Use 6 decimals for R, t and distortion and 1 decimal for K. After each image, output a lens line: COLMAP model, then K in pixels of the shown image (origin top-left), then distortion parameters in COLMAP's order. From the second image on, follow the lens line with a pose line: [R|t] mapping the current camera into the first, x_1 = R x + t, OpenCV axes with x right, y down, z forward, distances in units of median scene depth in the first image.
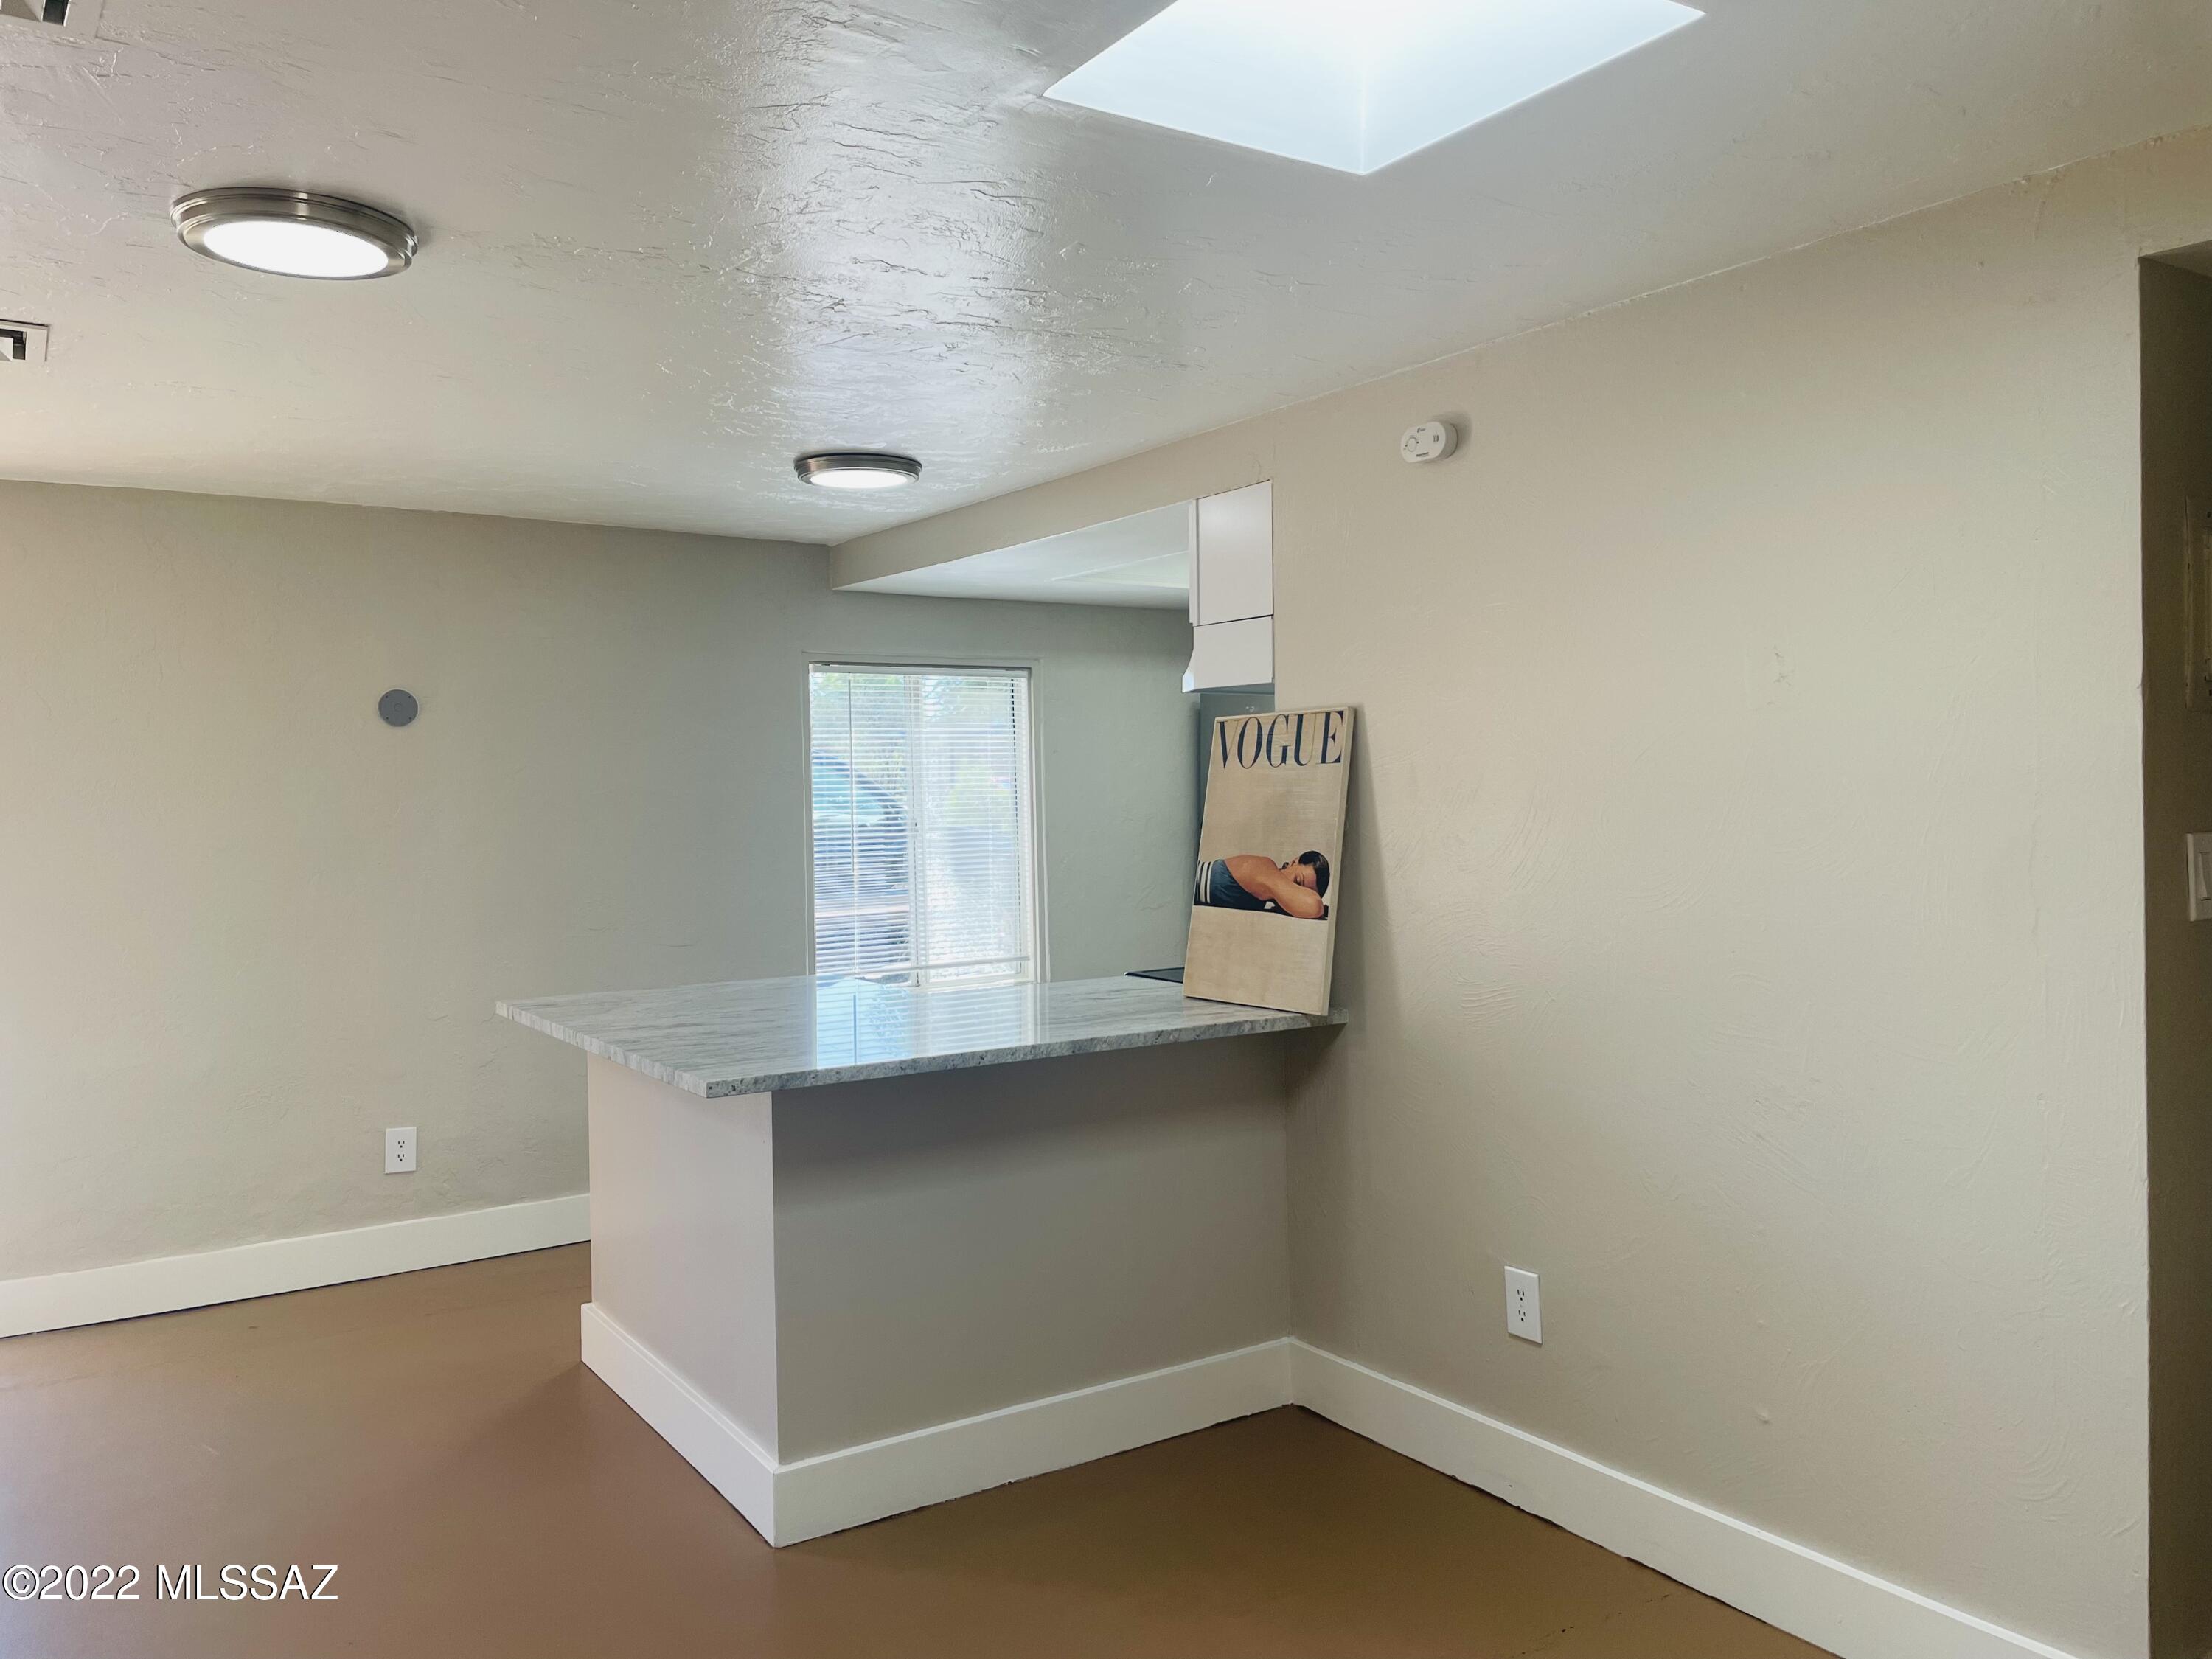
lens RADIAL K [[1675.4, 0, 1118.1], [0, 1675.4, 818.1], [0, 0, 1]] dist [0.088226, -0.118708]
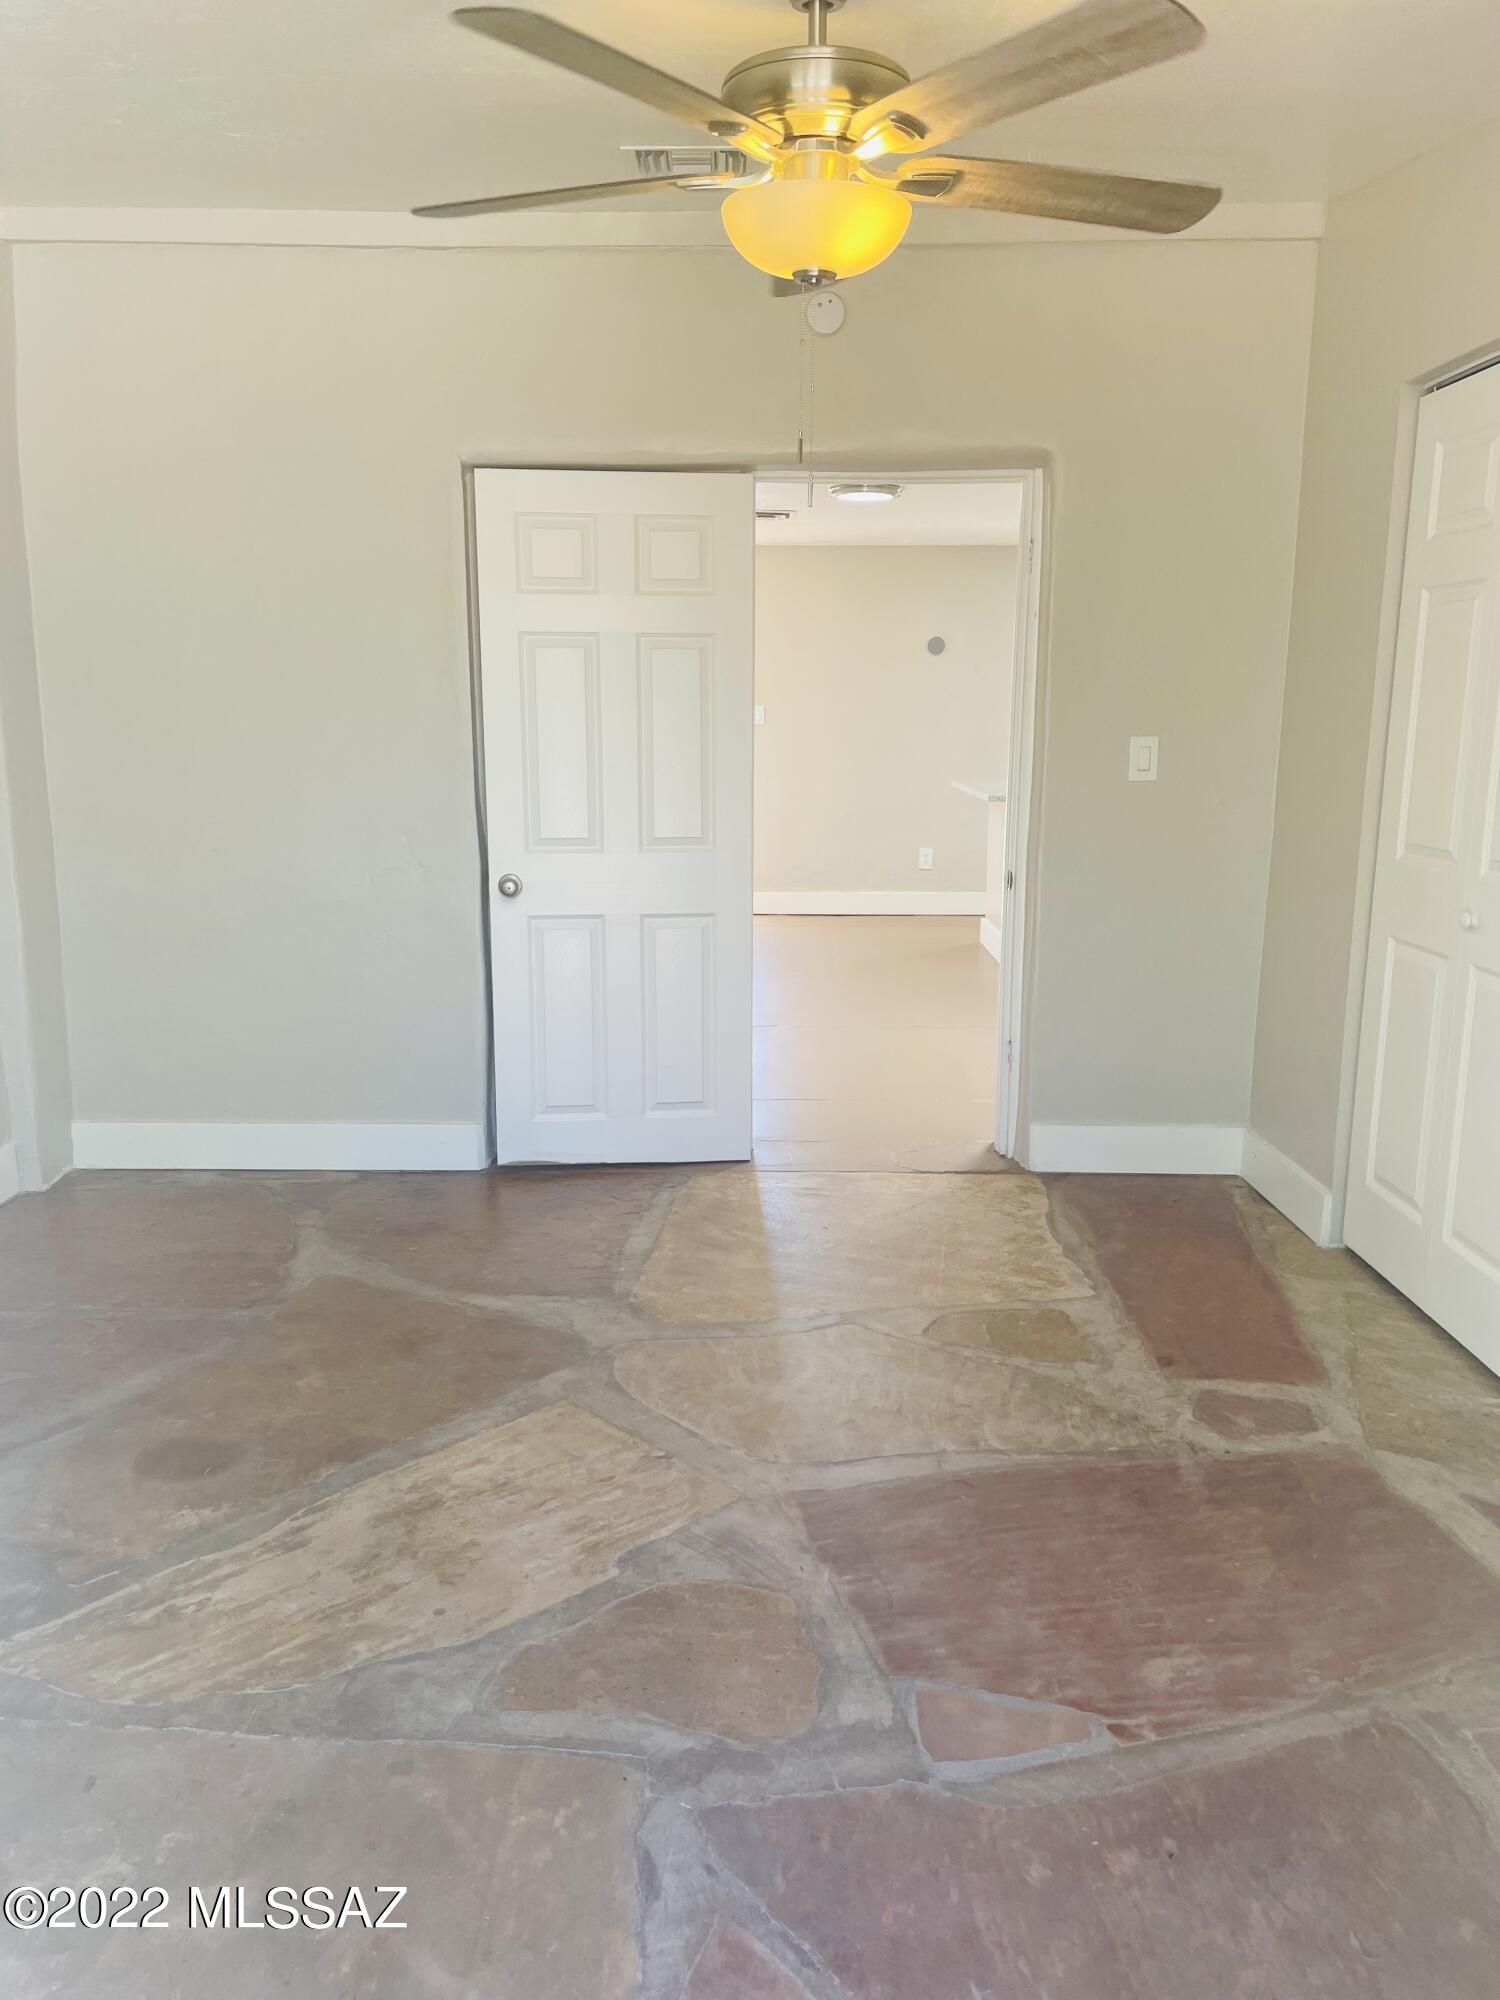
lens RADIAL K [[1514.8, 0, 730.5], [0, 1514.8, 992.2], [0, 0, 1]] dist [0.088226, -0.118708]
pose [[0.819261, 0.130636, -0.558342, 0.620987], [-0.032661, 0.982754, 0.182013, 0.029089], [0.572490, -0.130880, 0.809398, -0.944357]]
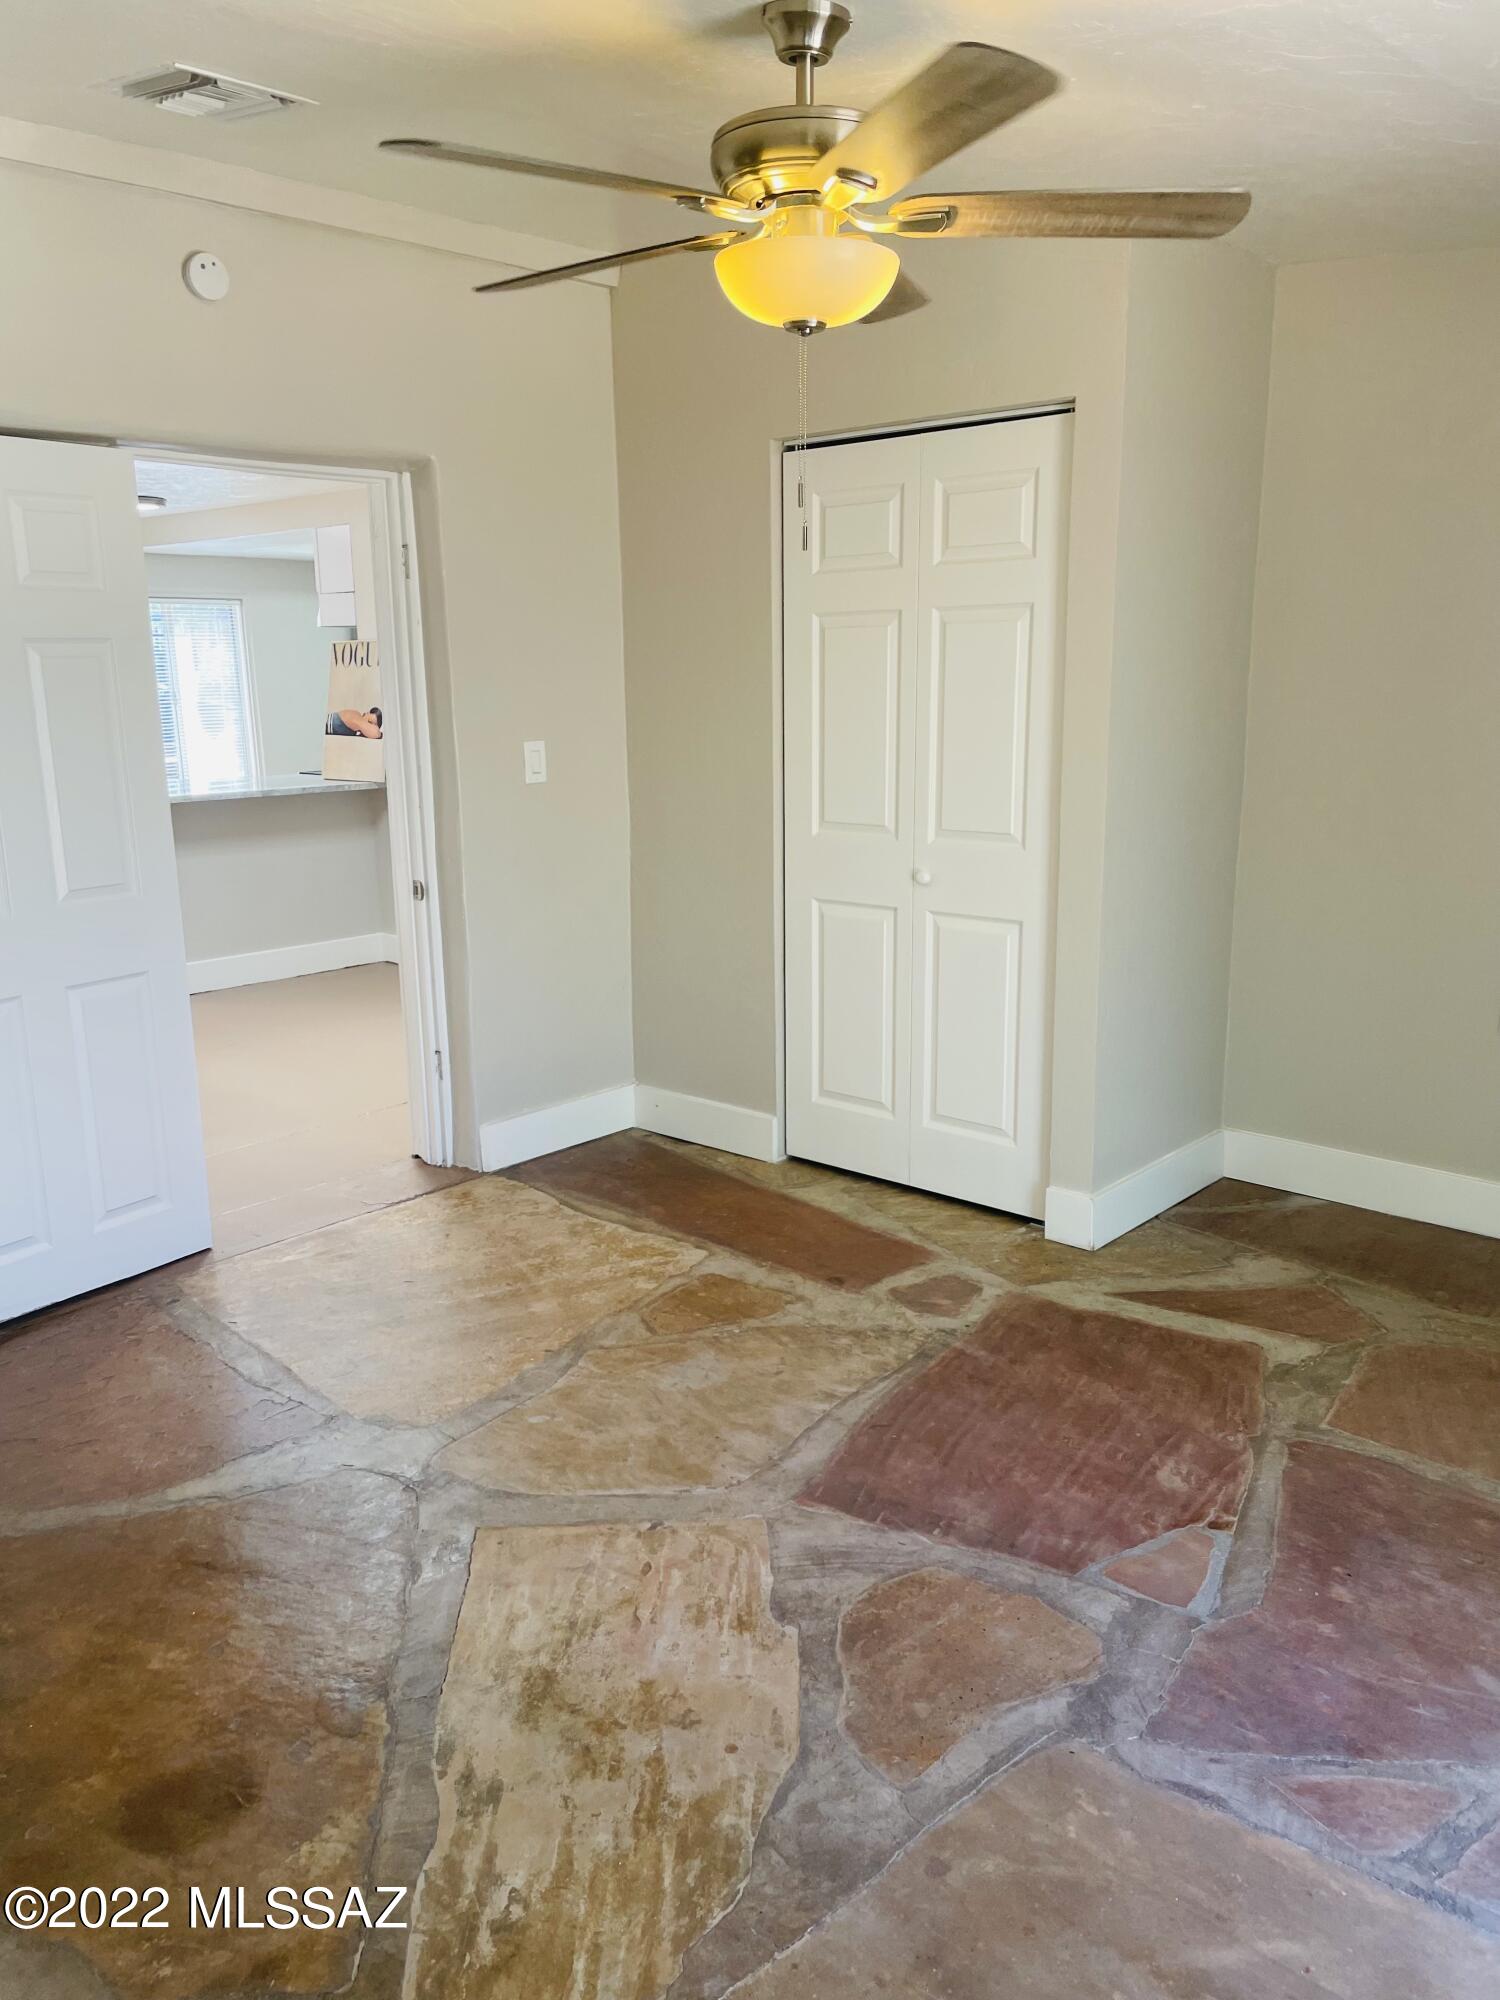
lens RADIAL K [[1514.8, 0, 730.7], [0, 1514.8, 996.8], [0, 0, 1]] dist [0.088226, -0.118708]
pose [[0.973518, -0.042554, 0.224617, 0.100319], [-0.001322, 0.981458, 0.191670, 0.007632], [-0.228609, -0.186892, 0.955411, -1.035731]]
